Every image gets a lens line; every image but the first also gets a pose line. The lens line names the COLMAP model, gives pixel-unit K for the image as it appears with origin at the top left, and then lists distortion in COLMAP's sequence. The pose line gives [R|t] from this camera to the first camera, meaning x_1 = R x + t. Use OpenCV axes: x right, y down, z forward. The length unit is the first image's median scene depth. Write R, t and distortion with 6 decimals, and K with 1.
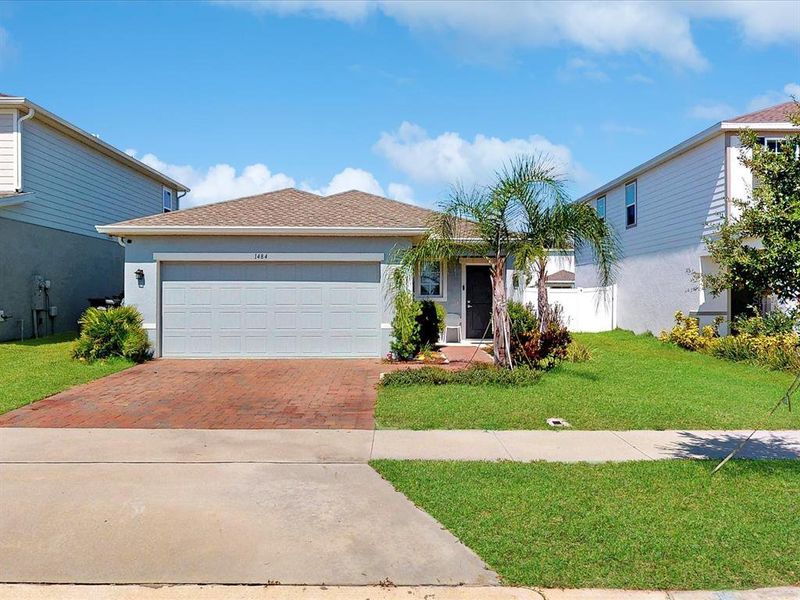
lens RADIAL K [[656.3, 0, 370.5], [0, 656.3, 271.6], [0, 0, 1]] dist [-0.002084, -0.002293]
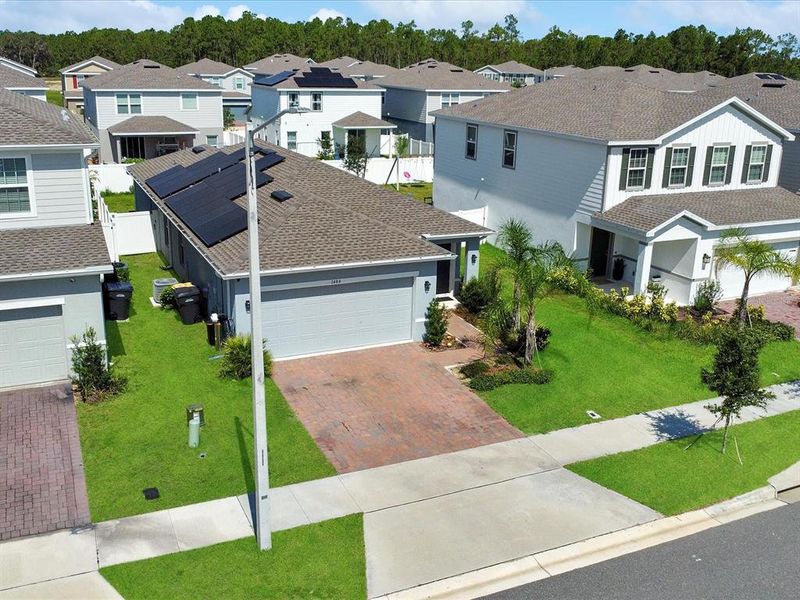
lens RADIAL K [[799.7, 0, 400.0], [0, 799.7, 300.0], [0, 0, 1]] dist [-0.015512, -0.025542]
pose [[0.901965, -0.108414, 0.417979, -0.726020], [-0.037658, 0.944532, 0.326253, -0.517256], [-0.430165, -0.310009, 0.847852, -0.431592]]
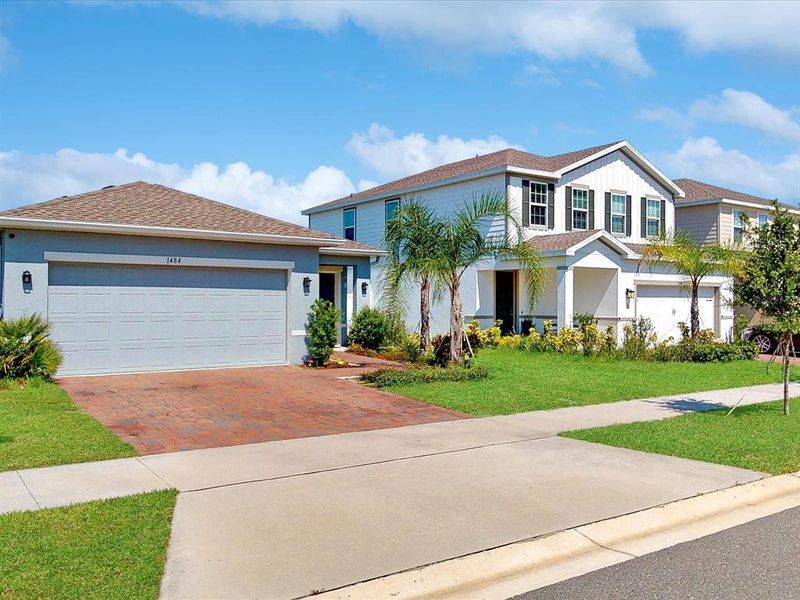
lens RADIAL K [[703.1, 0, 400.0], [0, 703.1, 300.0], [0, 0, 1]] dist [0.005028, -0.000874]
pose [[0.813870, 0.002191, 0.581042, -0.478690], [-0.021254, 0.999436, 0.026003, 0.000104], [-0.580658, -0.033512, 0.813458, 0.017038]]
